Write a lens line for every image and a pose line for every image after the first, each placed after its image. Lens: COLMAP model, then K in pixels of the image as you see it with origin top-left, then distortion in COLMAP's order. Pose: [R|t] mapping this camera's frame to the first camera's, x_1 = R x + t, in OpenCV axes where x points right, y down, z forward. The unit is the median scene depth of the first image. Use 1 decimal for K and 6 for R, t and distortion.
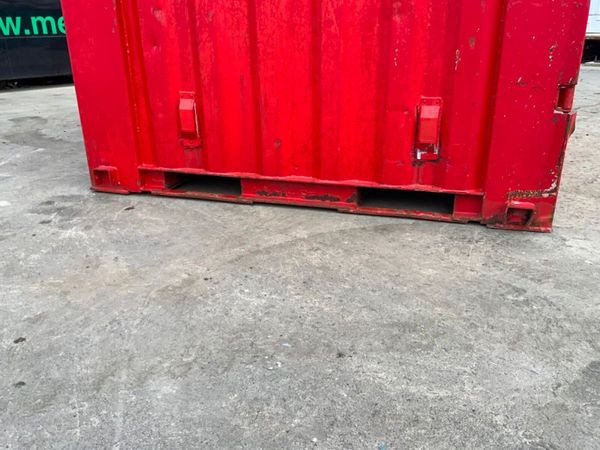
lens RADIAL K [[495.2, 0, 300.0], [0, 495.2, 225.0], [0, 0, 1]] dist [0.094760, -0.184957]
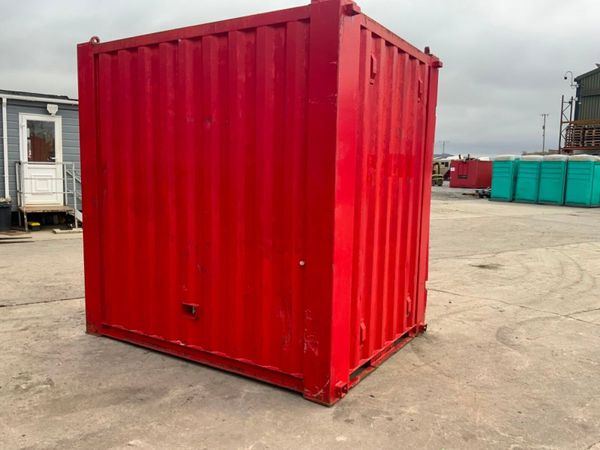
lens RADIAL K [[495.2, 0, 300.0], [0, 495.2, 225.0], [0, 0, 1]] dist [0.094760, -0.184957]
pose [[0.249720, -0.085131, 0.964569, -2.013292], [0.323594, 0.946196, -0.000267, -0.667173], [-0.912648, 0.312195, 0.263832, 0.618515]]
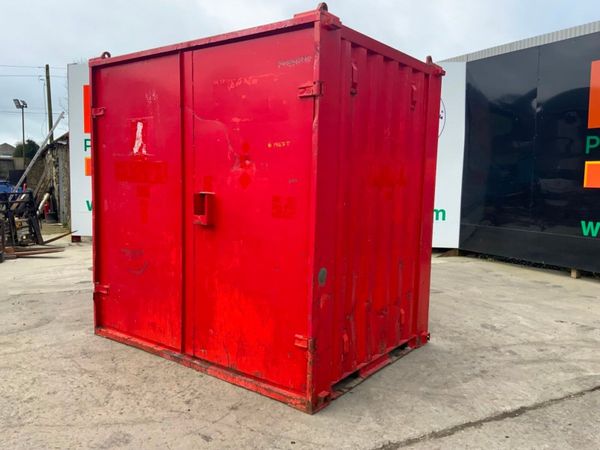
lens RADIAL K [[495.2, 0, 300.0], [0, 495.2, 225.0], [0, 0, 1]] dist [0.094760, -0.184957]
pose [[-0.331291, 0.102372, -0.937959, 2.298108], [-0.354651, 0.907688, 0.224332, -1.344809], [0.874339, 0.406967, -0.264402, 2.144616]]
